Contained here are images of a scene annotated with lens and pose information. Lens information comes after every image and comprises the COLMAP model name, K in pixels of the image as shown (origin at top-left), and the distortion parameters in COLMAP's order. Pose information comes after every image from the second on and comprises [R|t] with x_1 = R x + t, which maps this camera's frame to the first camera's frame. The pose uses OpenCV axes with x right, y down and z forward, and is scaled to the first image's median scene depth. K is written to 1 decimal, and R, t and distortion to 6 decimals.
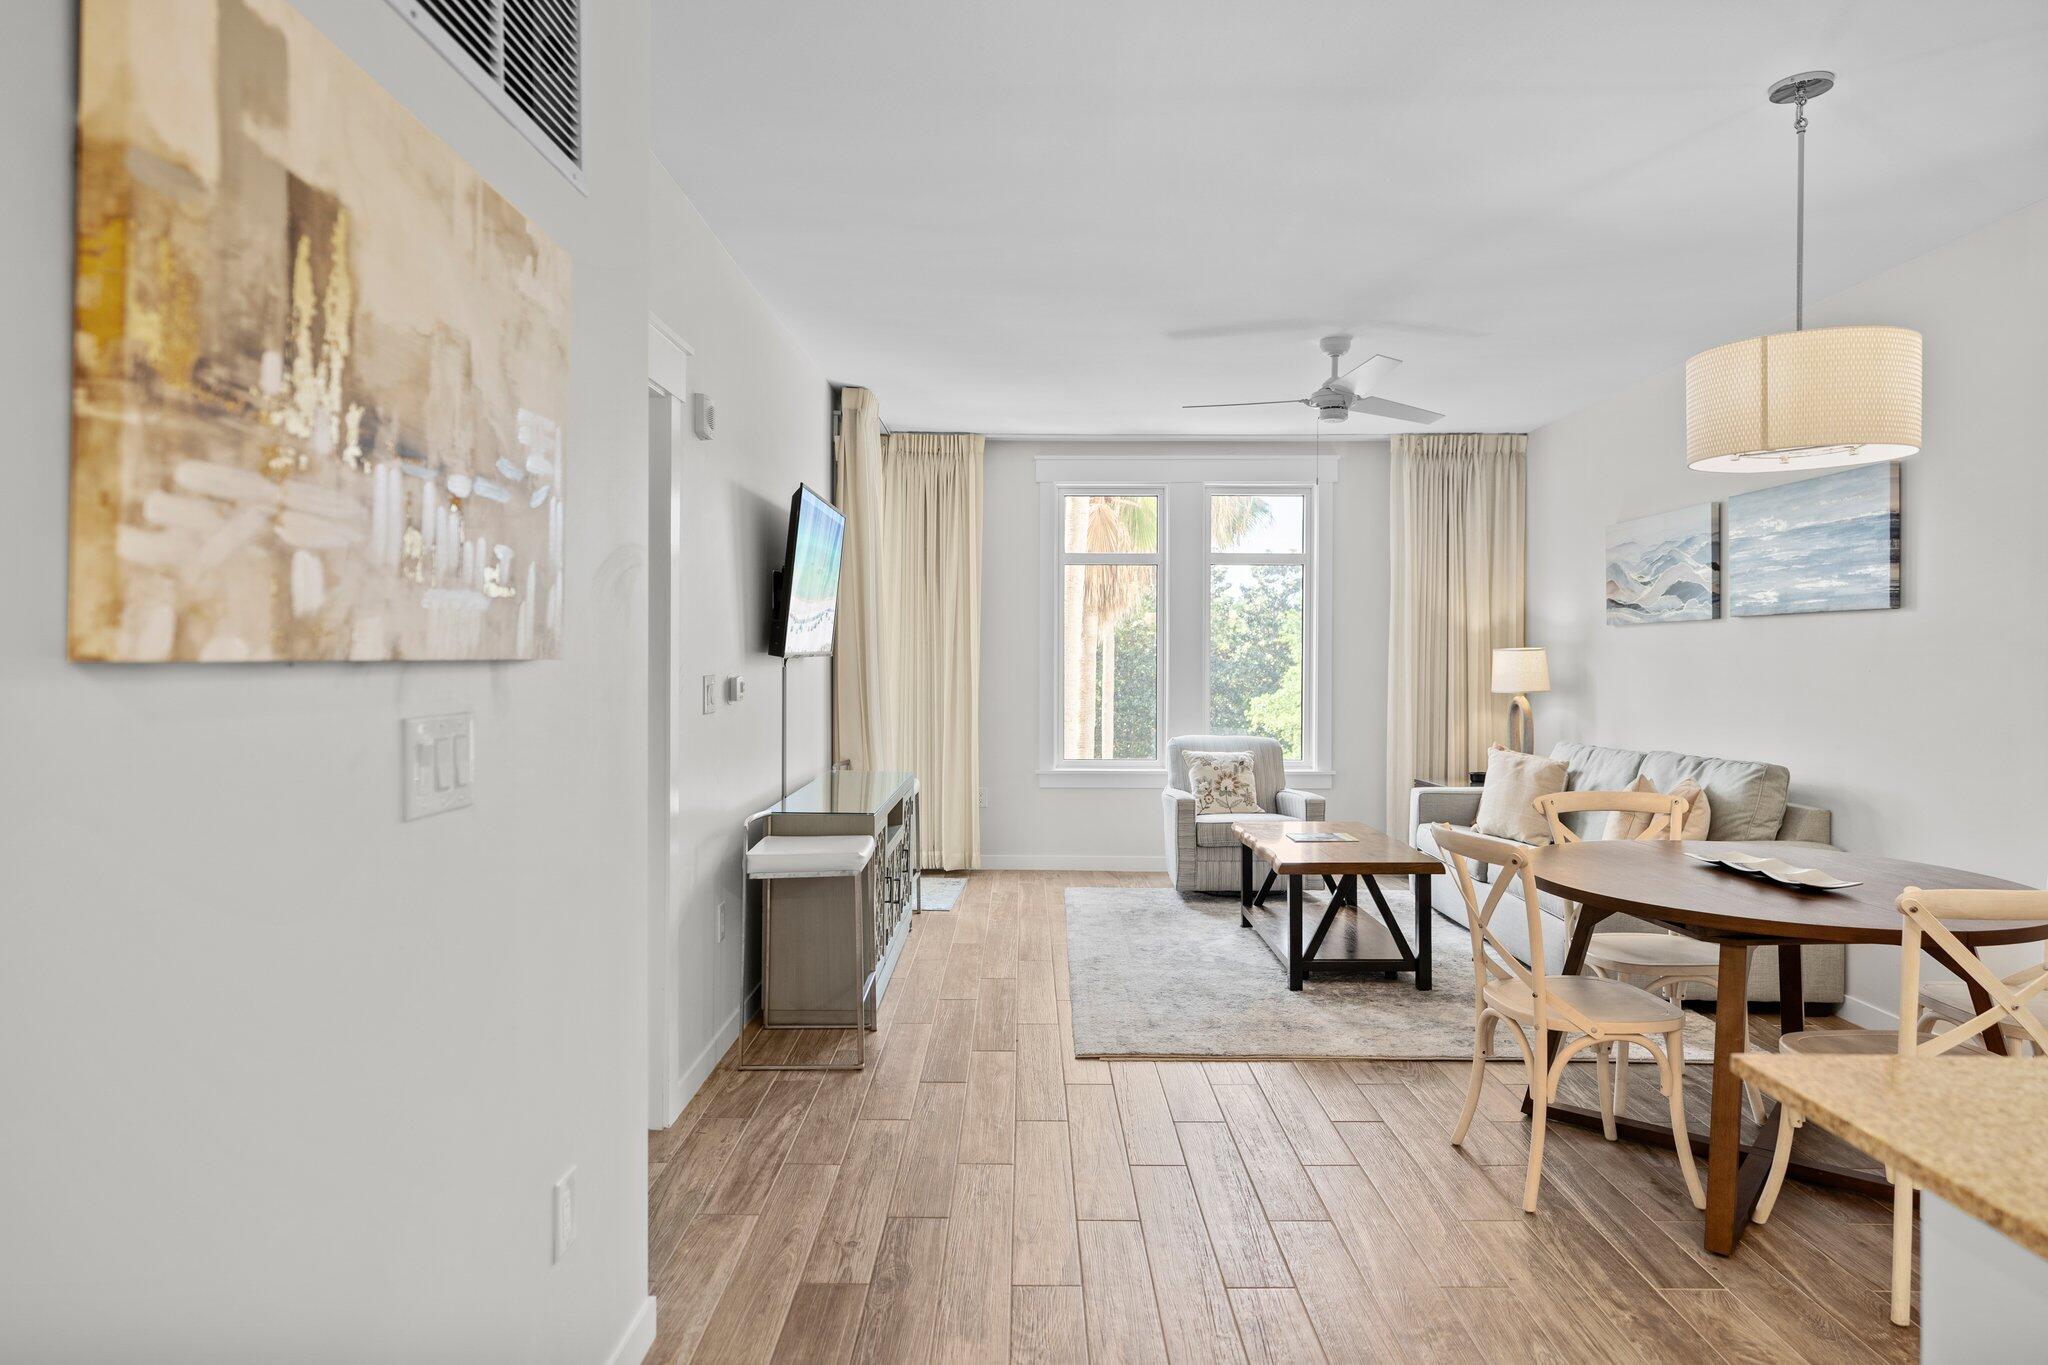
lens RADIAL K [[1228.4, 0, 1016.1], [0, 1228.4, 659.5], [0, 0, 1]] dist [-0.004549, 0.005032]
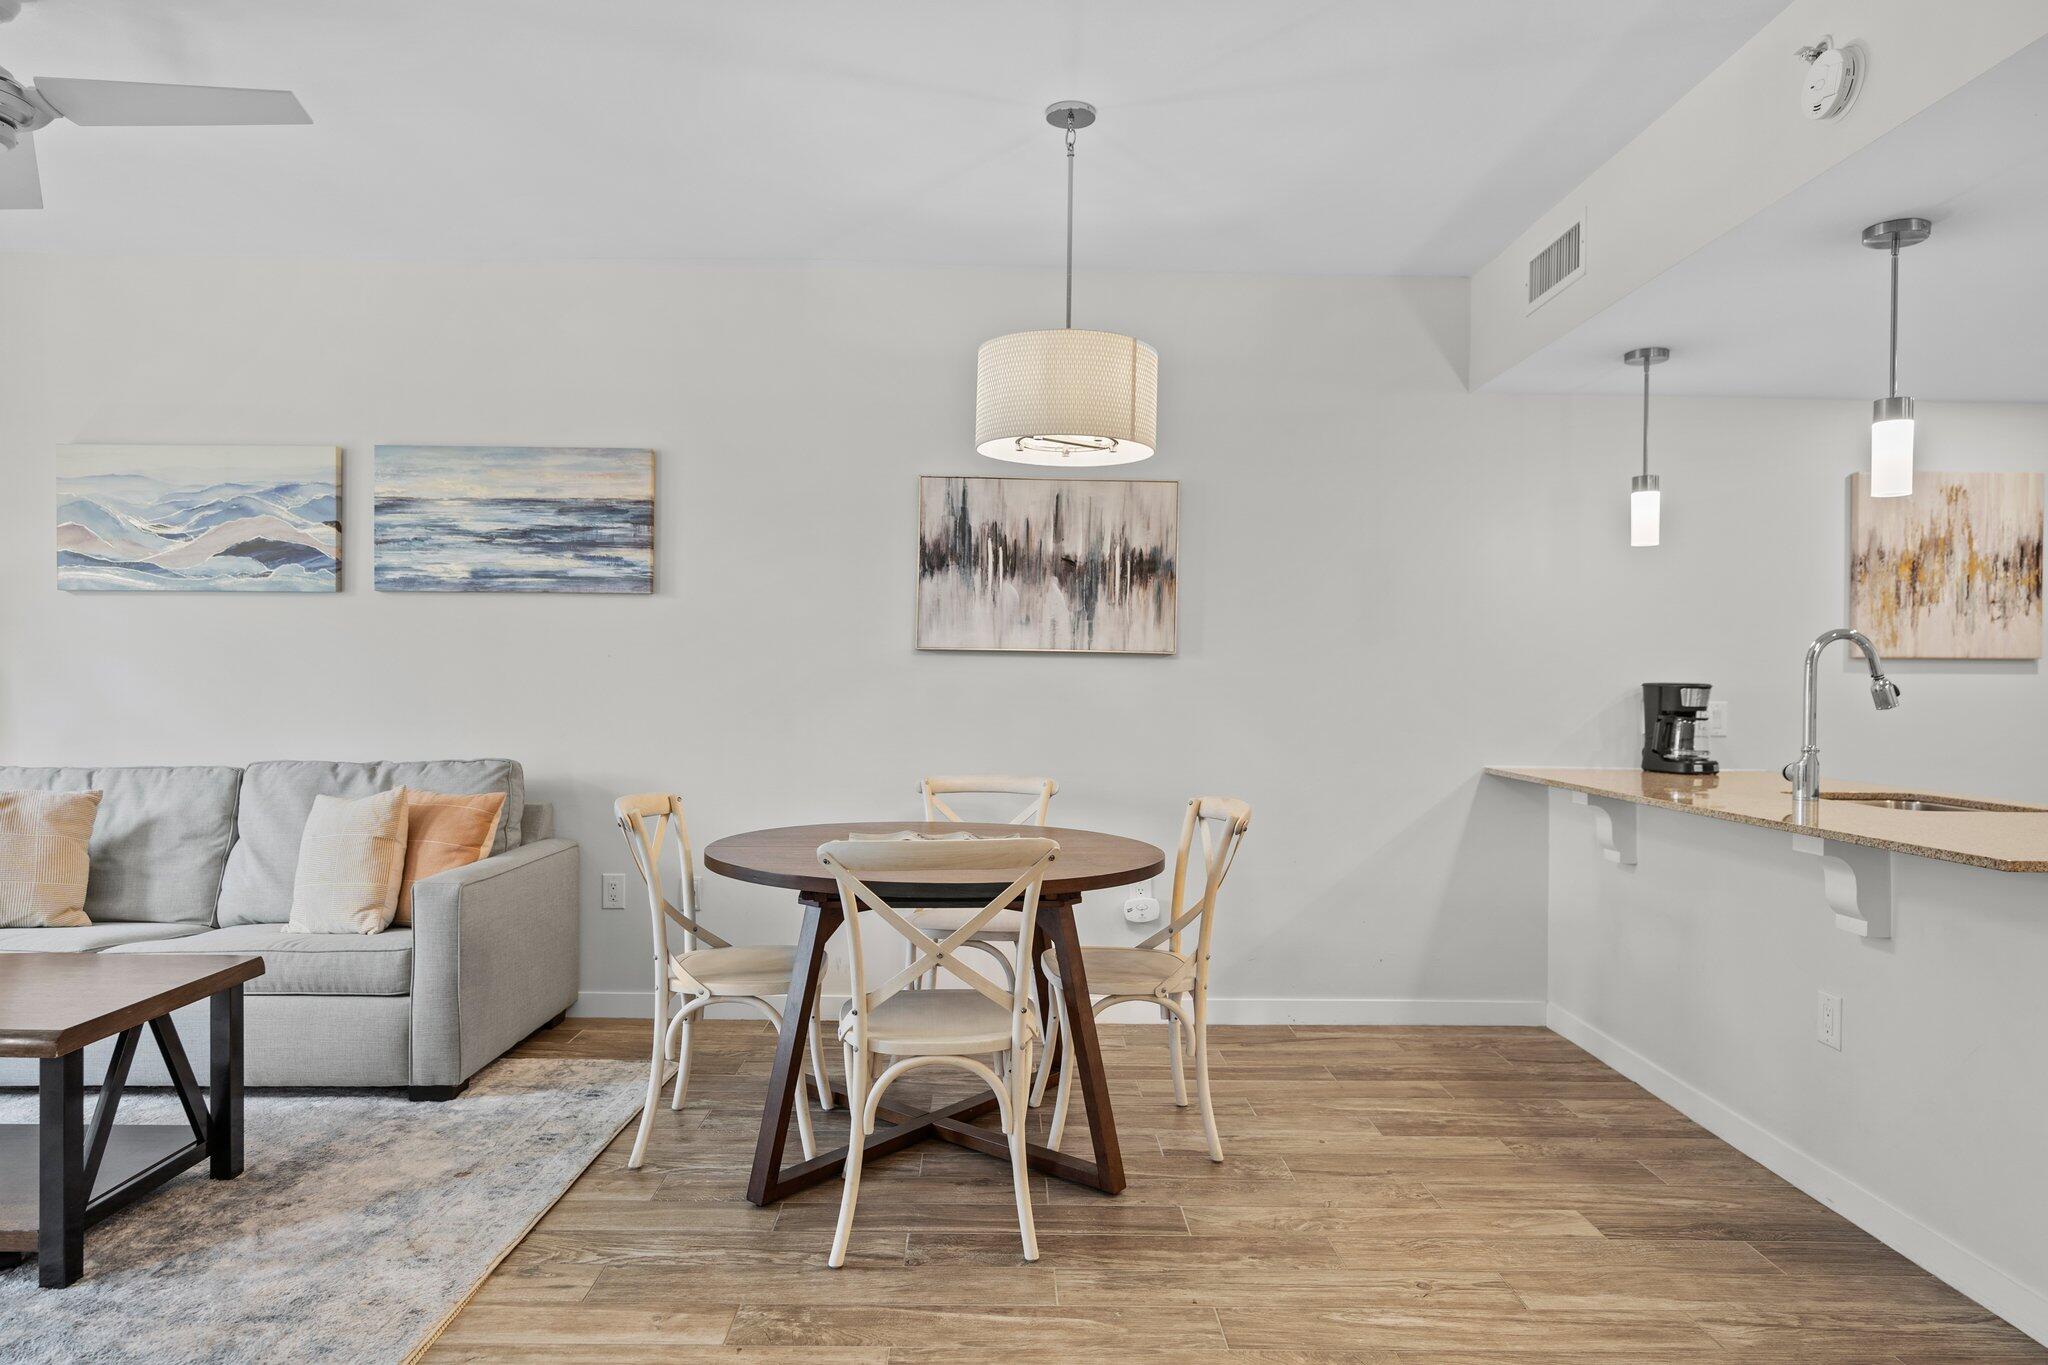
lens RADIAL K [[1228.4, 0, 1017.0], [0, 1228.4, 687.4], [0, 0, 1]] dist [-0.004549, 0.005032]
pose [[-0.021578, -0.008558, 0.999731, -0.279449], [-0.005973, 0.999947, 0.008431, 0.022927], [-0.999749, -0.005790, -0.021628, 0.643380]]
